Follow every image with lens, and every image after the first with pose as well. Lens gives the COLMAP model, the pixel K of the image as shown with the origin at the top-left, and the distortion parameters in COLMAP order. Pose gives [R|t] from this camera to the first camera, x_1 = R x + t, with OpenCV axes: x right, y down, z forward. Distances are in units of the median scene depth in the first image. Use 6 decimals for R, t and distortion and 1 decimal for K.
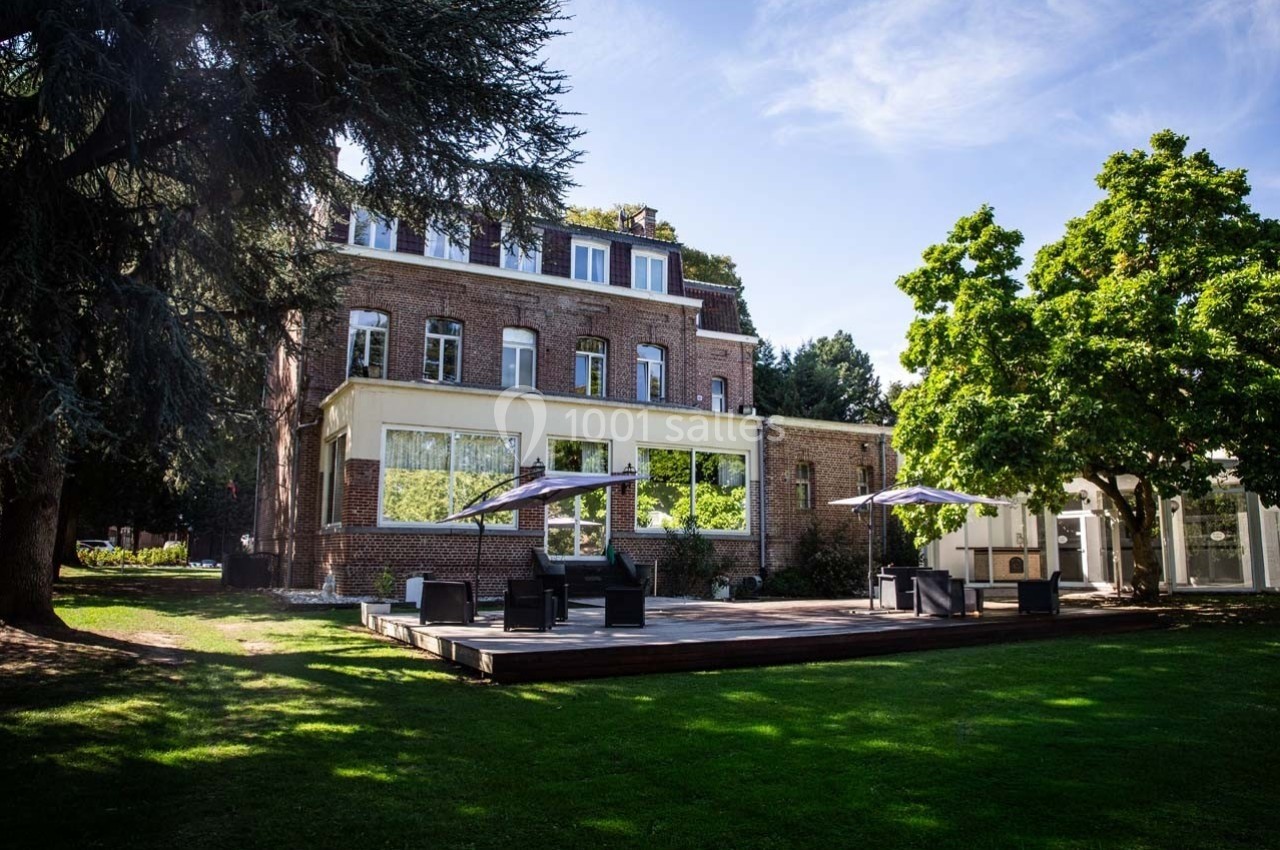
lens RADIAL K [[892.8, 0, 646.2], [0, 892.8, 420.3], [0, 0, 1]] dist [-0.072242, 0.054841]
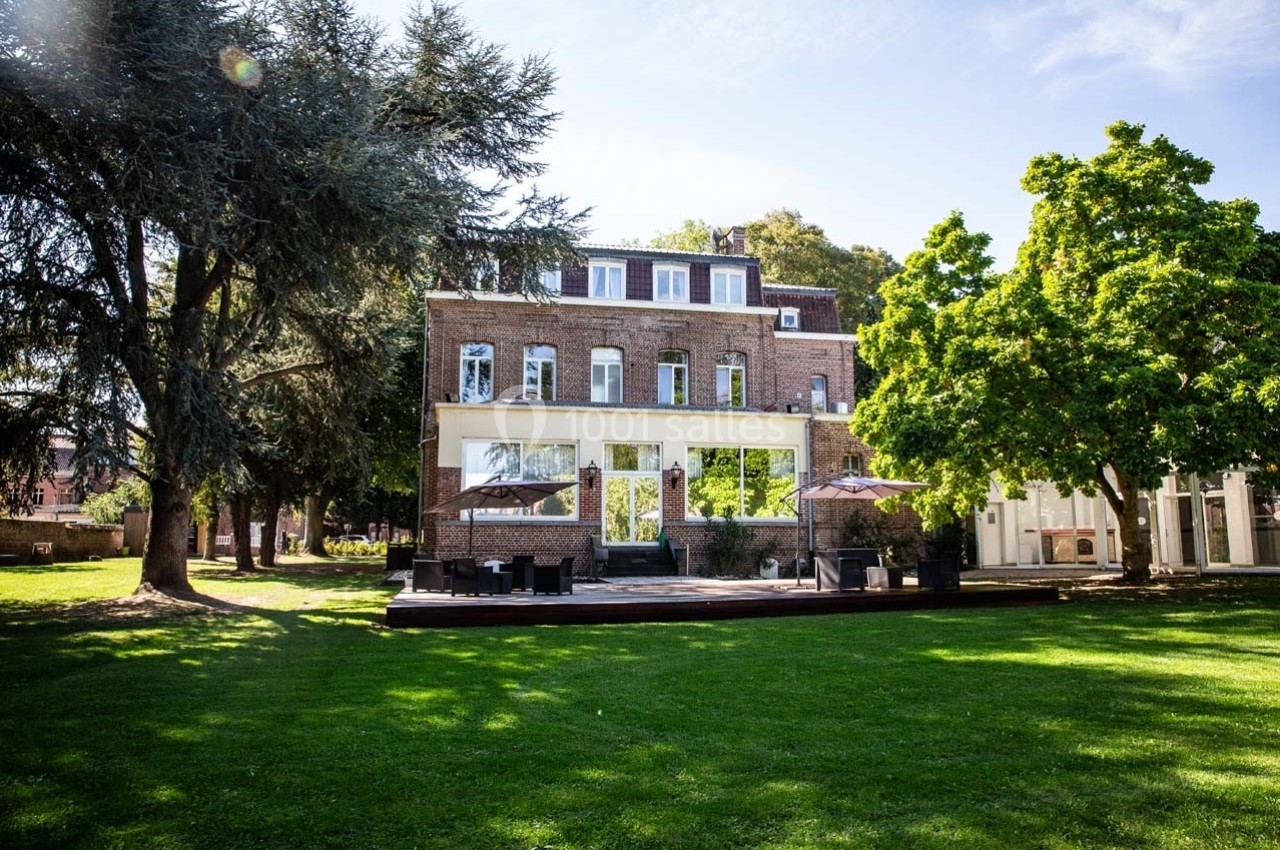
lens RADIAL K [[892.8, 0, 665.2], [0, 892.8, 415.6], [0, 0, 1]] dist [-0.072242, 0.054841]
pose [[0.958688, -0.049416, -0.280133, 0.292702], [0.051371, 0.998680, -0.000362, -0.012050], [0.279781, -0.014043, 0.959961, -0.114757]]
